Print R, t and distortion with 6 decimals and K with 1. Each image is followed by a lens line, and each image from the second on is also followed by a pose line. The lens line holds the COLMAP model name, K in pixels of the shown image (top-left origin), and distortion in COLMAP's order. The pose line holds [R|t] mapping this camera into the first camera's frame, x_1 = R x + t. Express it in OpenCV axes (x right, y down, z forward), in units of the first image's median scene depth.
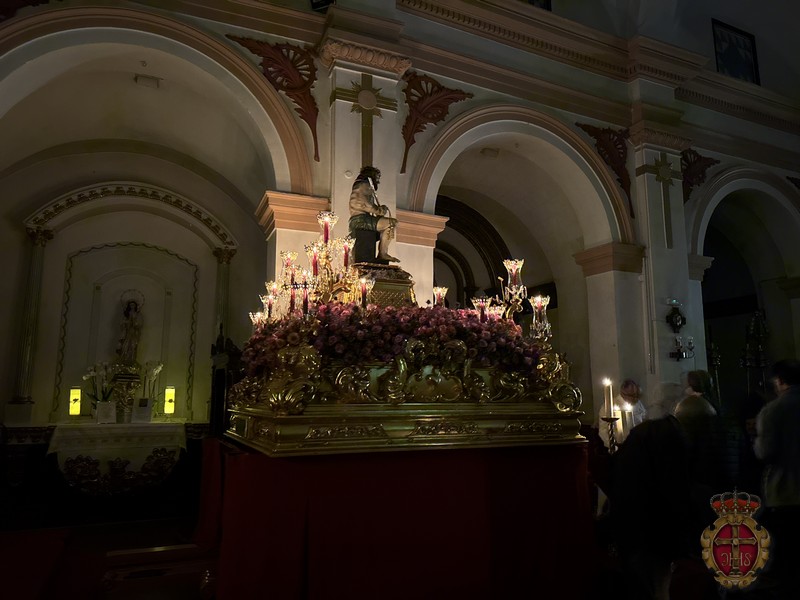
lens RADIAL K [[567.8, 0, 400.0], [0, 567.8, 300.0], [0, 0, 1]] dist [0.135192, -0.137842]
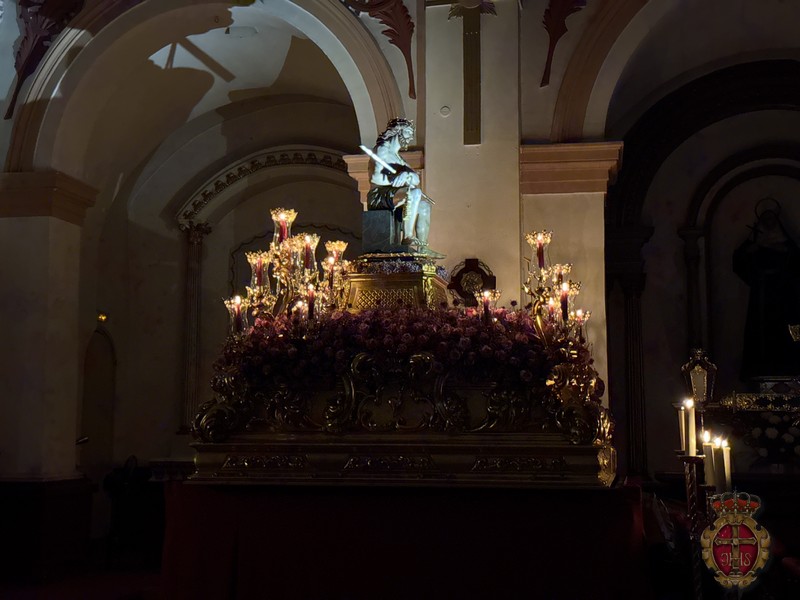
lens RADIAL K [[1136.0, 0, 400.0], [0, 1136.0, 300.0], [0, 0, 1]] dist [0.145173, -0.100150]
pose [[0.807340, -0.061939, -0.586827, 0.618432], [0.094067, 0.995268, 0.024364, -0.025908], [0.582541, -0.074871, 0.809346, -0.168888]]
